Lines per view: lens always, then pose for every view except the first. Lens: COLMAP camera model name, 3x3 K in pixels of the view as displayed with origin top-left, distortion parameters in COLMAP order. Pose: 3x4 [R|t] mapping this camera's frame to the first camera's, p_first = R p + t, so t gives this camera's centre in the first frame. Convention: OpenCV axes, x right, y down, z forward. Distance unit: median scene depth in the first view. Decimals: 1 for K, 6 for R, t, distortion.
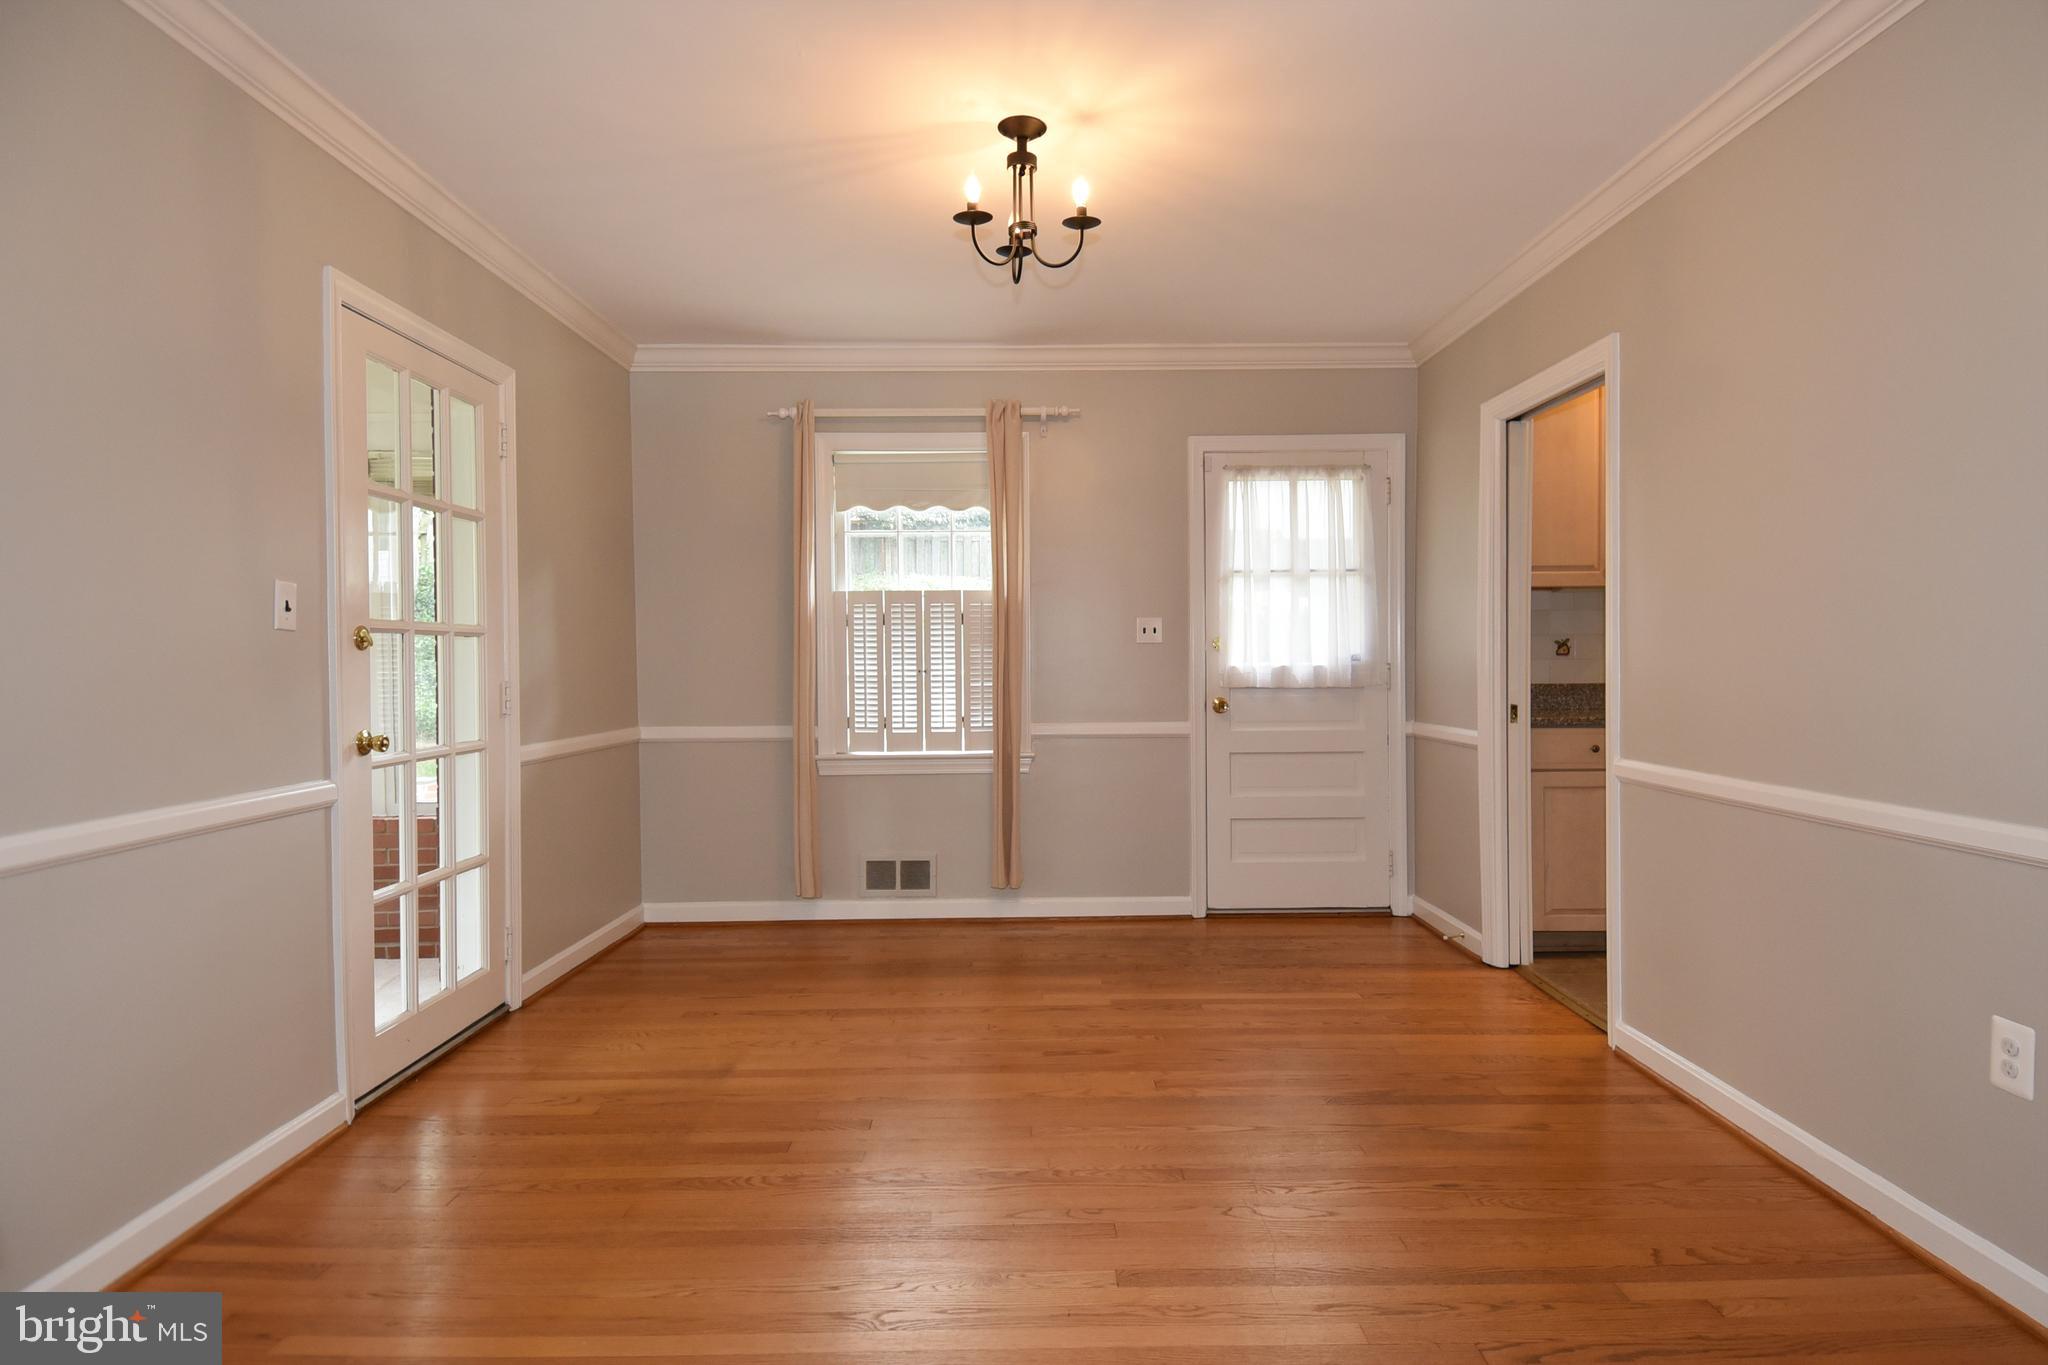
lens RADIAL K [[1072.6, 0, 1067.7], [0, 1072.6, 670.6], [0, 0, 1]] dist [0.048112, -0.050175]
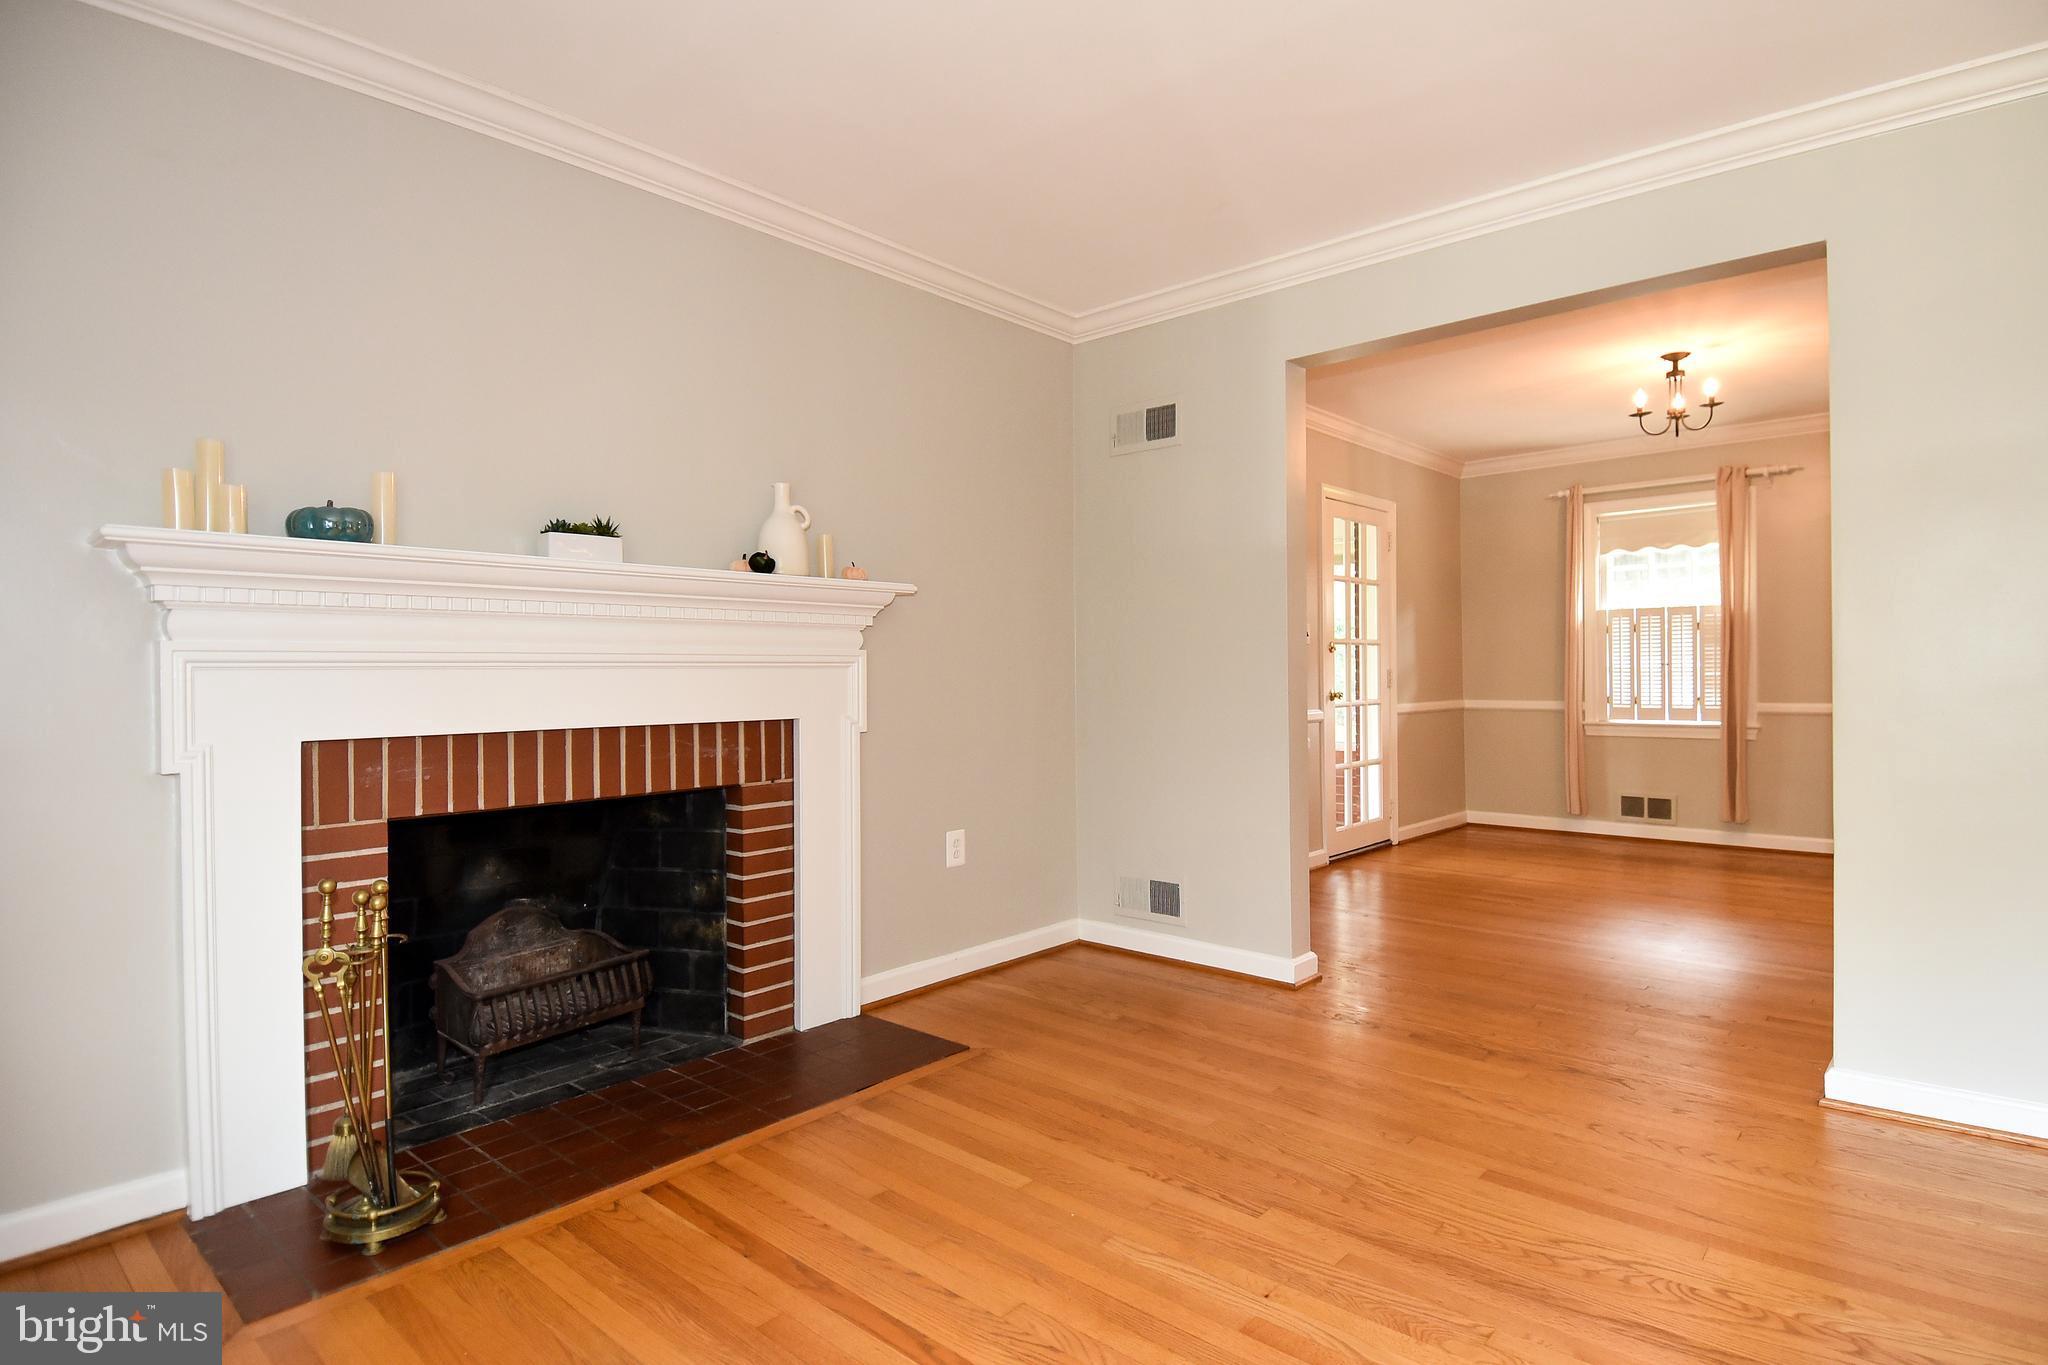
lens RADIAL K [[1072.3, 0, 1024.0], [0, 1072.3, 682.5], [0, 0, 1]] dist [0.054671, -0.054950]
pose [[0.711734, 0.006935, -0.702415, 0.266737], [-0.002118, 0.999968, 0.007727, 0.015593], [0.702446, -0.004011, 0.711726, -0.604260]]
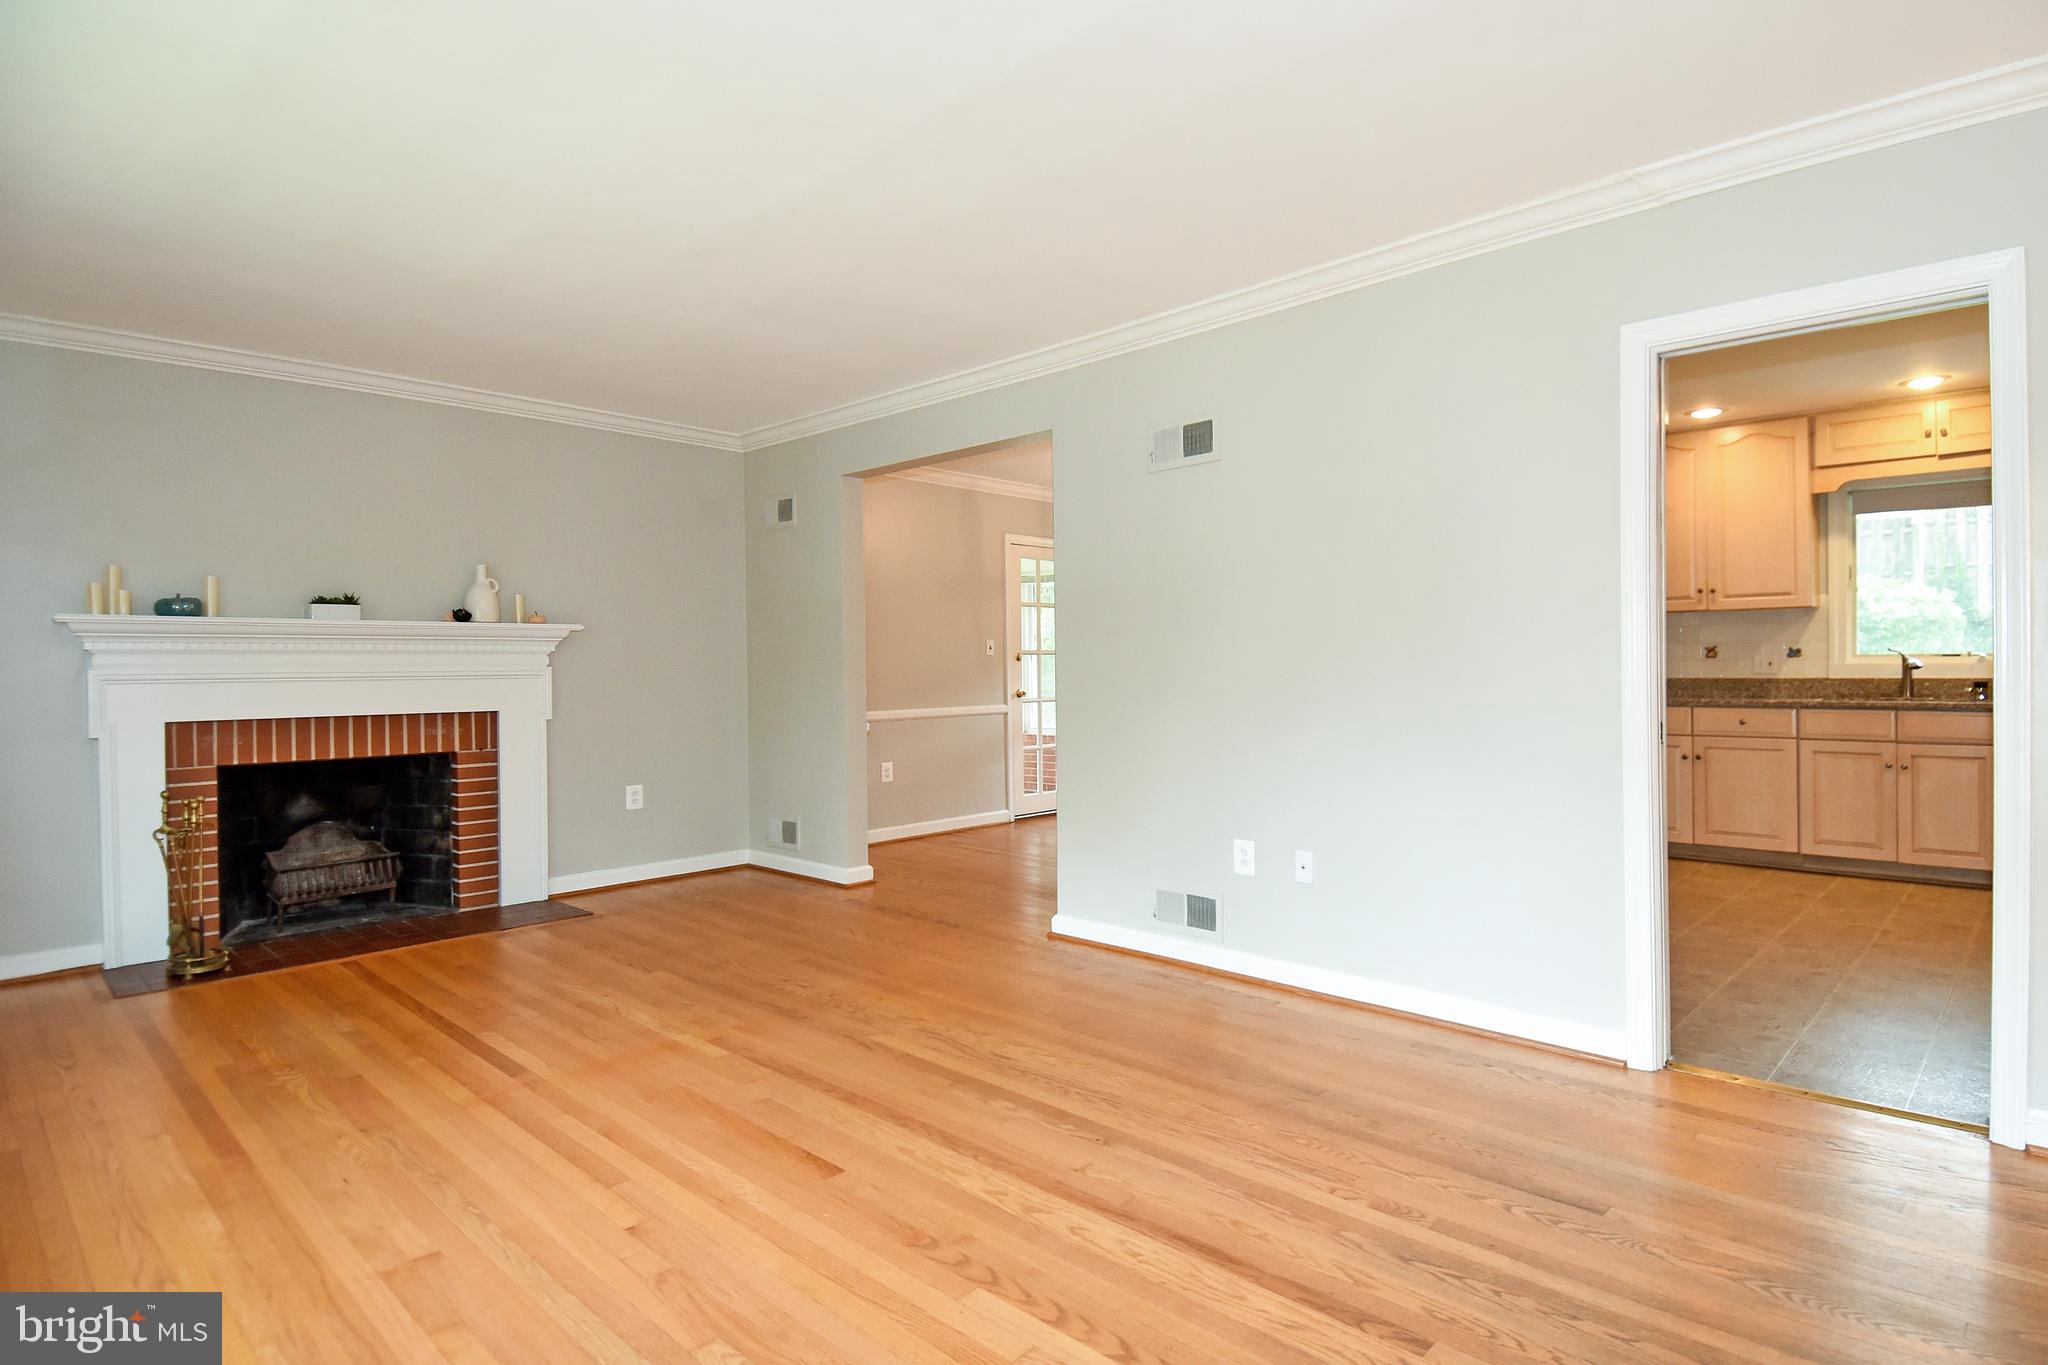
lens RADIAL K [[1088.3, 0, 1036.7], [0, 1088.3, 677.5], [0, 0, 1]] dist [0.045010, -0.050960]
pose [[0.684819, 0.007351, -0.728676, 0.915896], [-0.000777, 0.999956, 0.009357, -0.001822], [0.728713, -0.005842, 0.684794, -0.580802]]
